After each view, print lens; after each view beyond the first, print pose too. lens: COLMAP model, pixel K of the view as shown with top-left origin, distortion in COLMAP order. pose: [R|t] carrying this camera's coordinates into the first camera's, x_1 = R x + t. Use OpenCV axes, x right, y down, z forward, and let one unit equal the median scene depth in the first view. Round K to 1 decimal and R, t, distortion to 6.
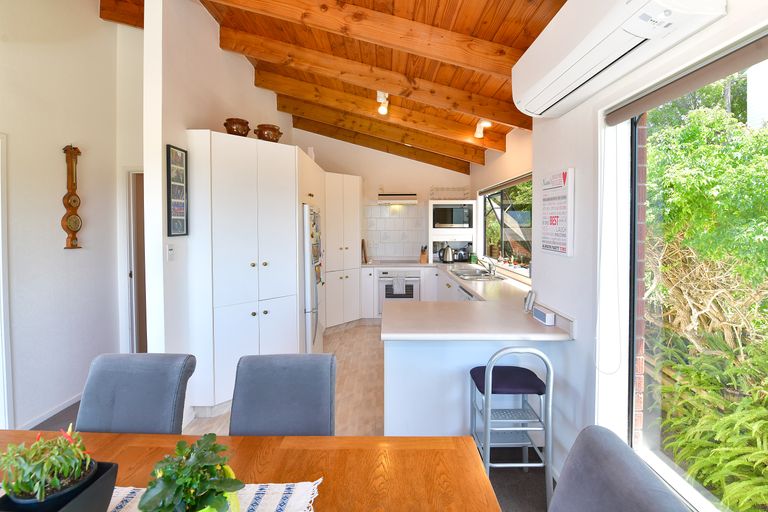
lens RADIAL K [[338.1, 0, 382.7], [0, 338.1, 236.6], [0, 0, 1]] dist [-0.015970, -0.000341]
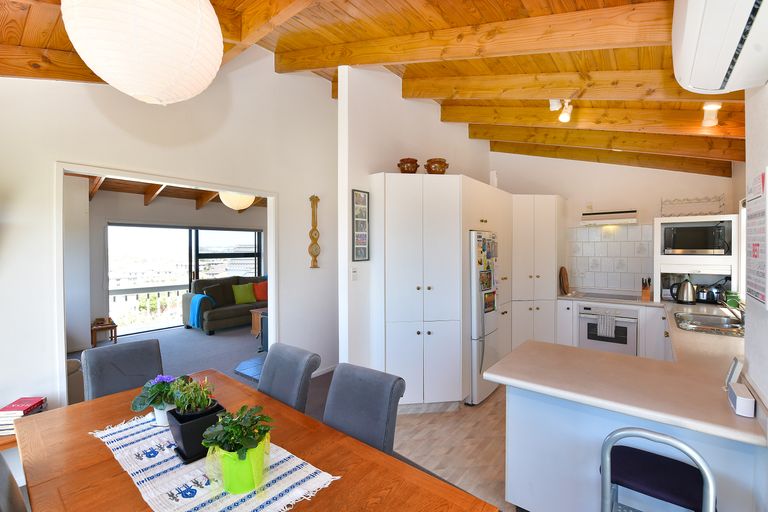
lens RADIAL K [[341.5, 0, 384.0], [0, 341.5, 256.0], [0, 0, 1]] dist [-0.001974, -0.000382]
pose [[0.784894, 0.010206, -0.619546, 0.197302], [-0.016849, 0.999846, -0.004876, -0.012882], [0.619401, 0.014266, 0.784945, 0.045119]]
